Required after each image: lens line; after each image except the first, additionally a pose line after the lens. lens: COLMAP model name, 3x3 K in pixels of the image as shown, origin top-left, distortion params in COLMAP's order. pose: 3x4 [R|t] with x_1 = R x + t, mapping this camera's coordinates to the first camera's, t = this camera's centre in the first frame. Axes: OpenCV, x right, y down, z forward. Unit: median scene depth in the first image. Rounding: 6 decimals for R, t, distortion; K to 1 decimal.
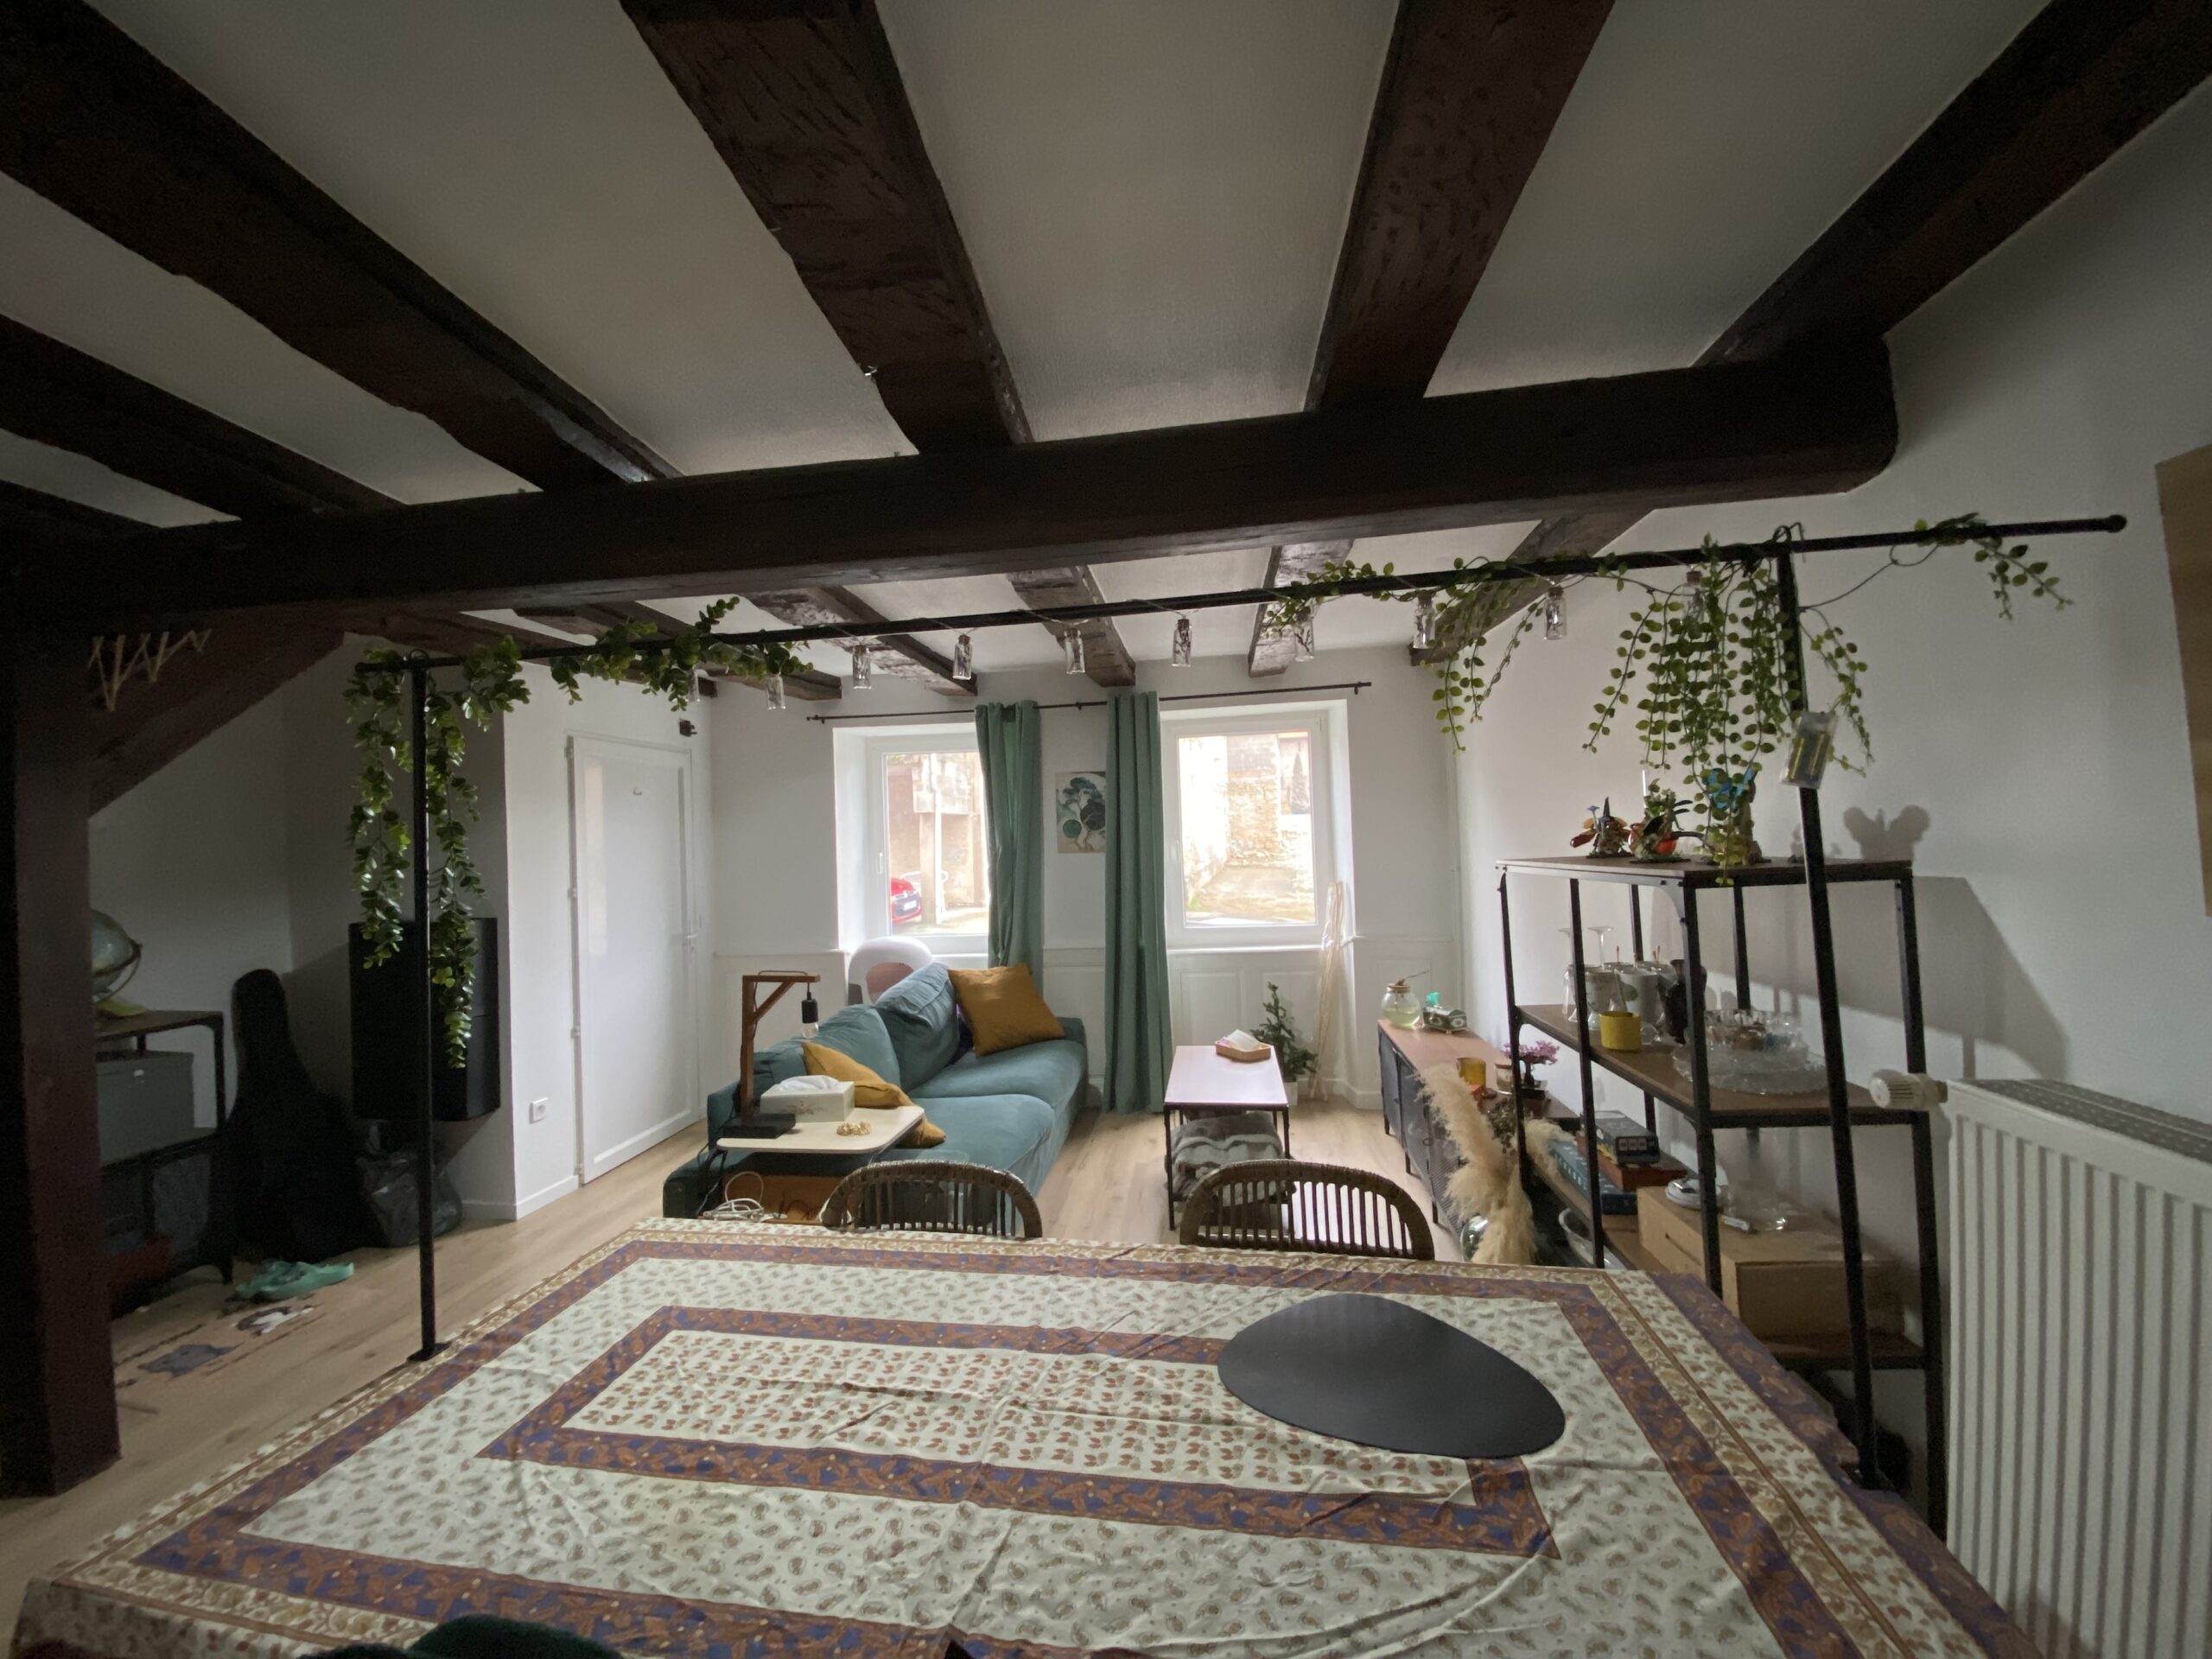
lens RADIAL K [[885.4, 0, 1106.4], [0, 885.4, 834.6], [0, 0, 1]] dist [0.038291, -0.028509]
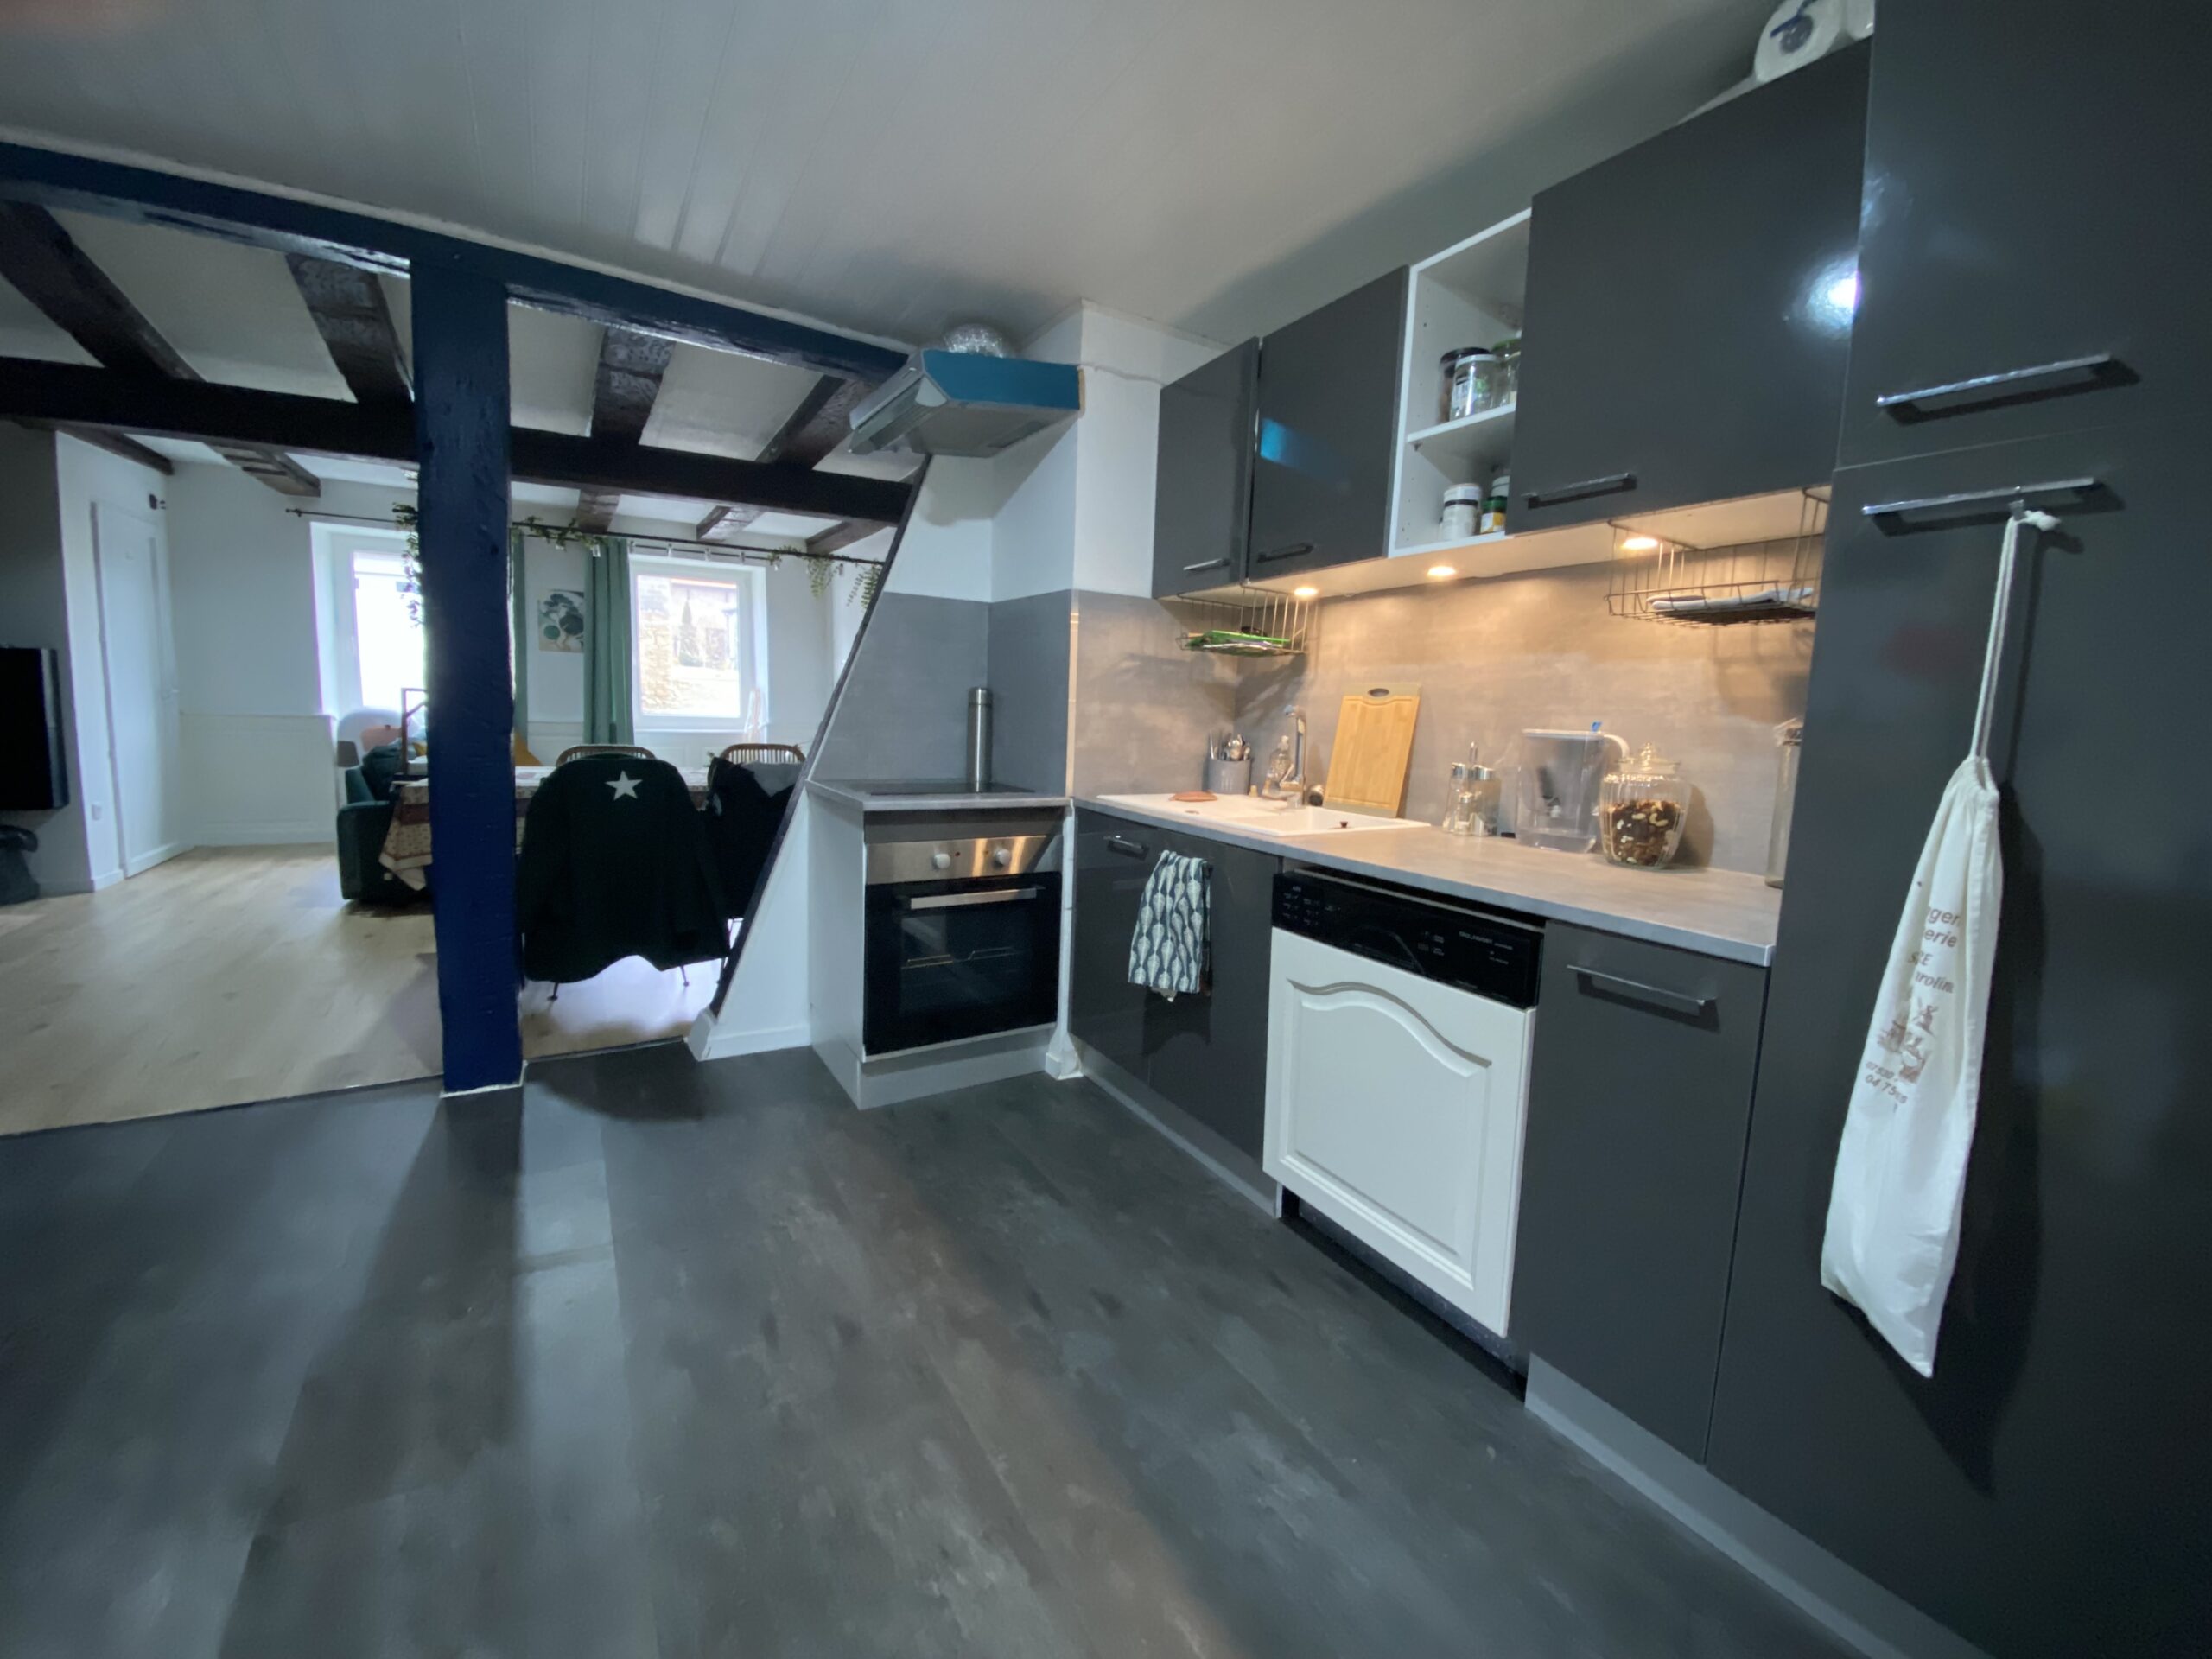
lens RADIAL K [[885.4, 0, 1112.9], [0, 885.4, 834.5], [0, 0, 1]] dist [0.020284, -0.019232]
pose [[0.786997, -0.024739, 0.616461, -0.230445], [-0.066654, 0.989938, 0.124820, 0.078775], [-0.613346, -0.139323, 0.777429, -0.674155]]
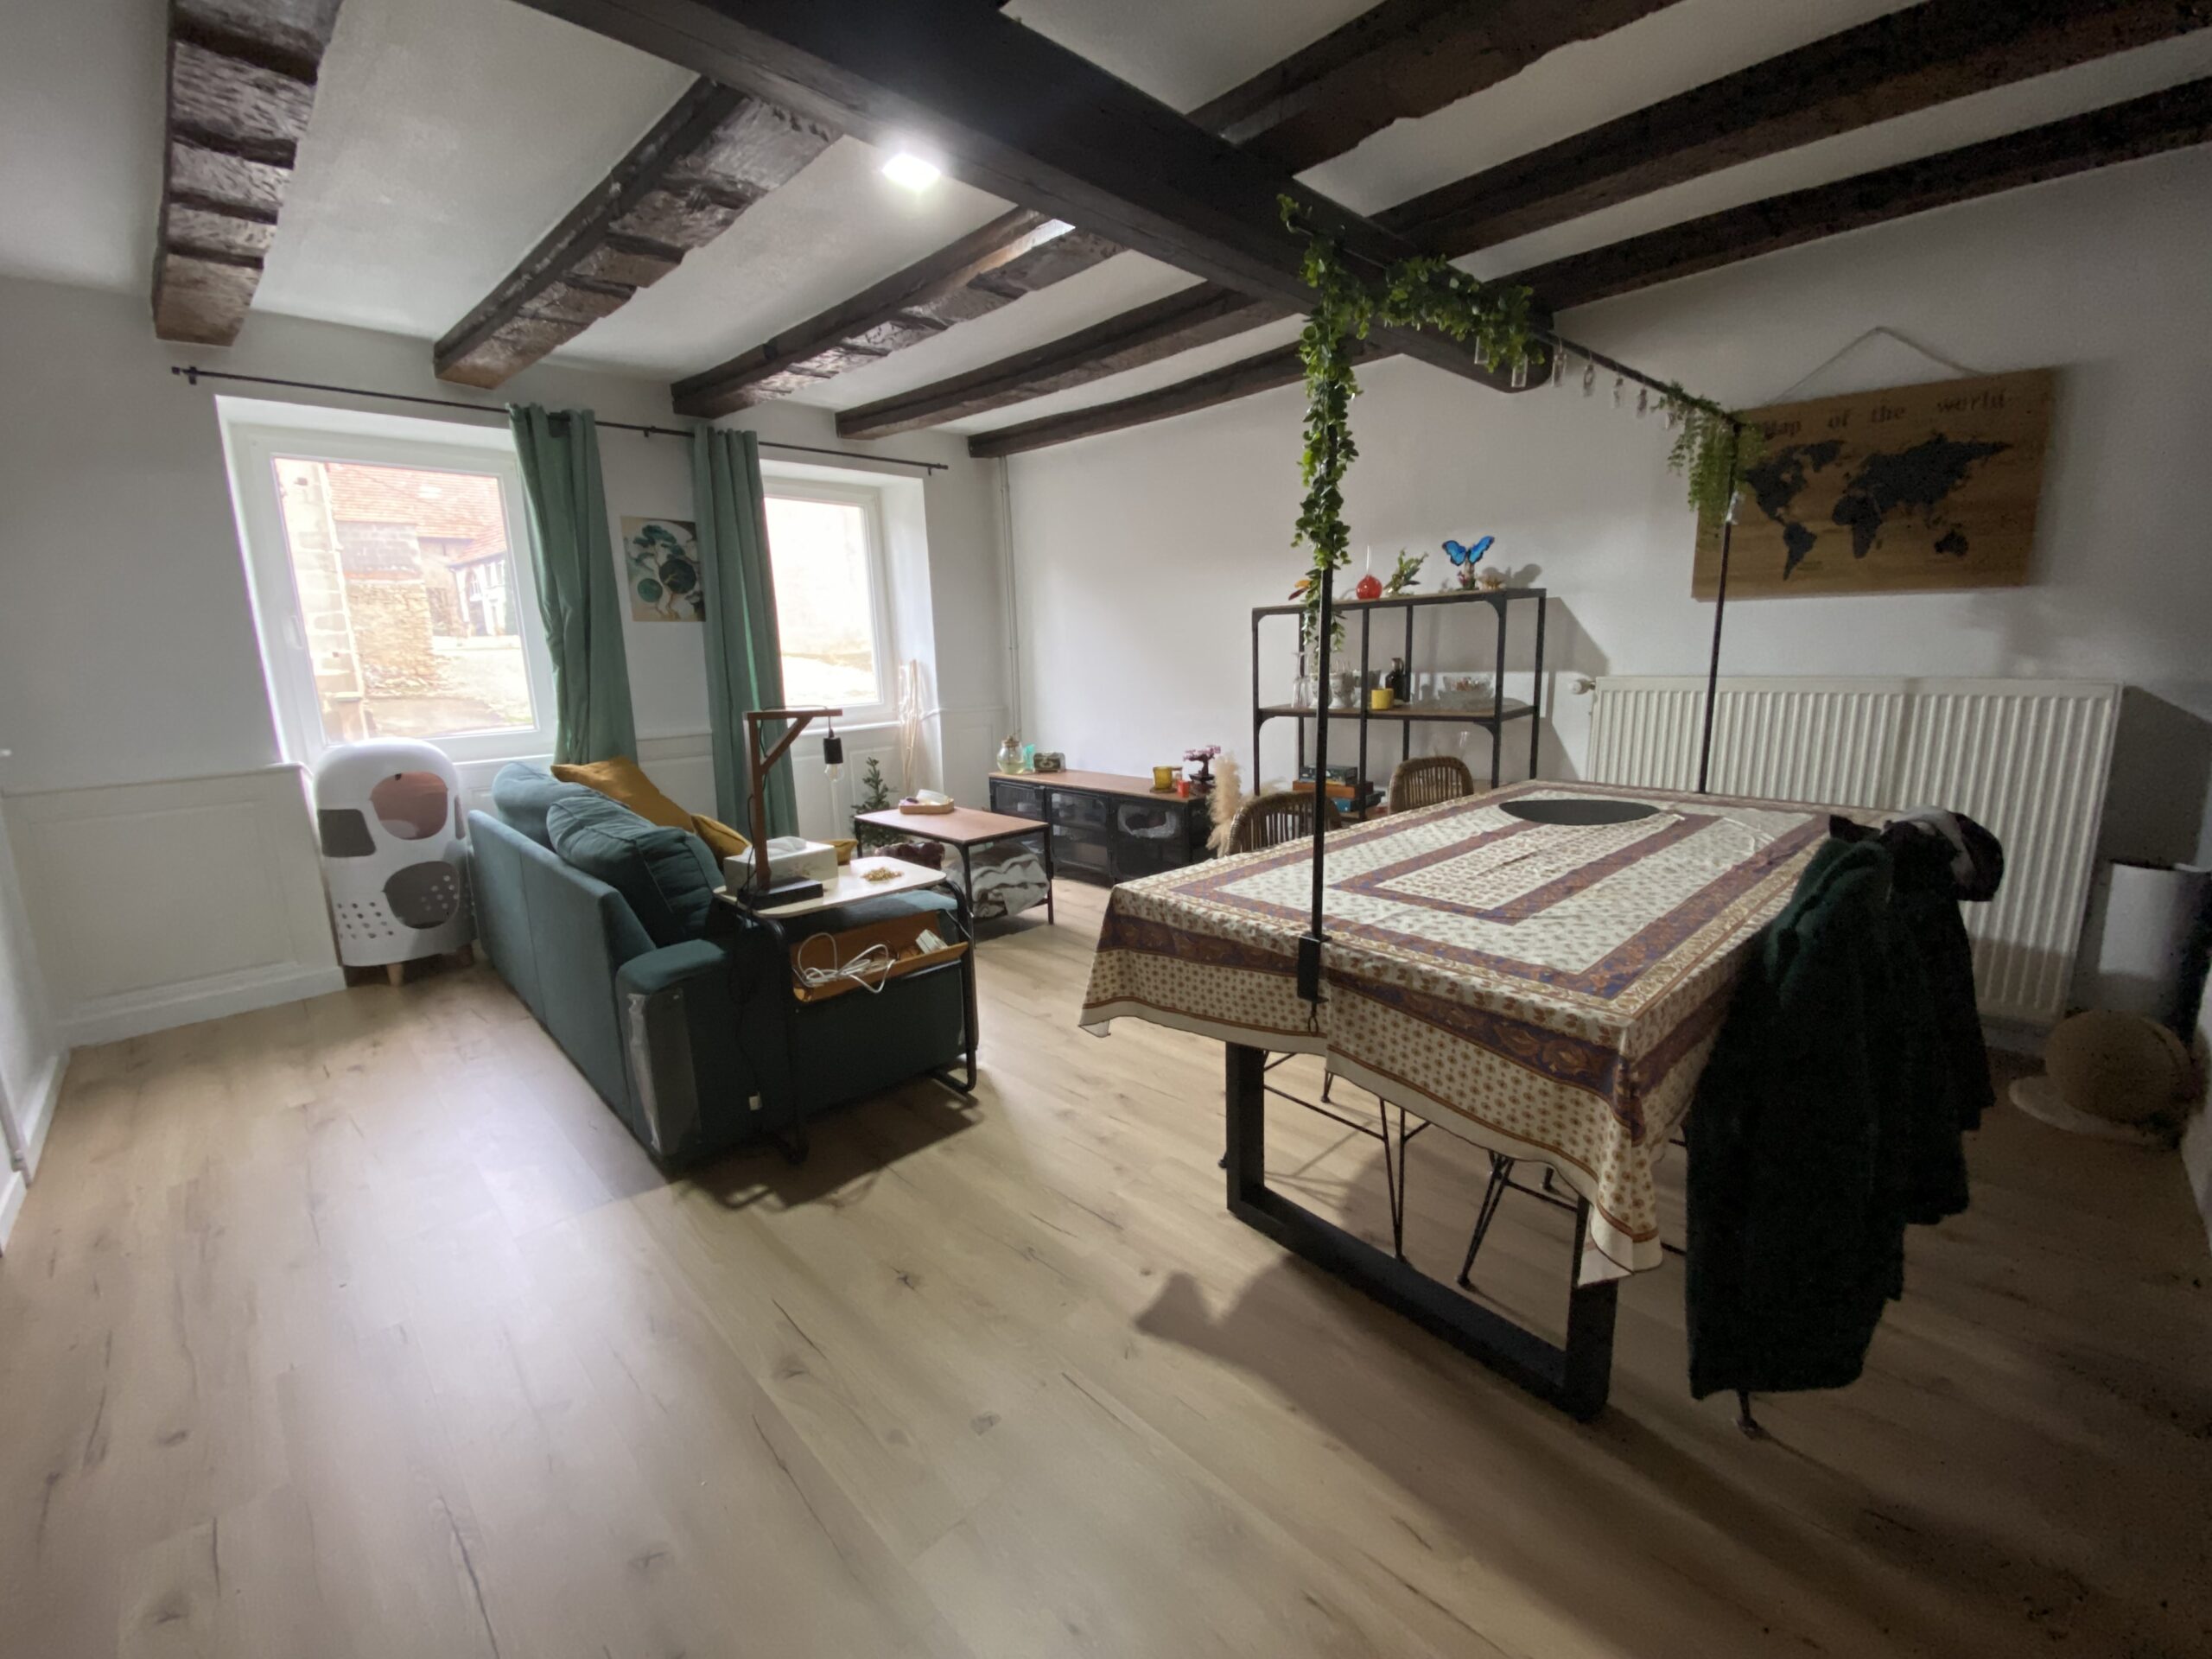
lens RADIAL K [[885.4, 0, 1112.9], [0, 885.4, 834.5], [0, 0, 1]] dist [0.020284, -0.019232]
pose [[0.617430, -0.146265, 0.772908, -0.487507], [0.002119, 0.982867, 0.184305, 0.071076], [-0.786623, -0.112158, 0.607161, 0.155164]]
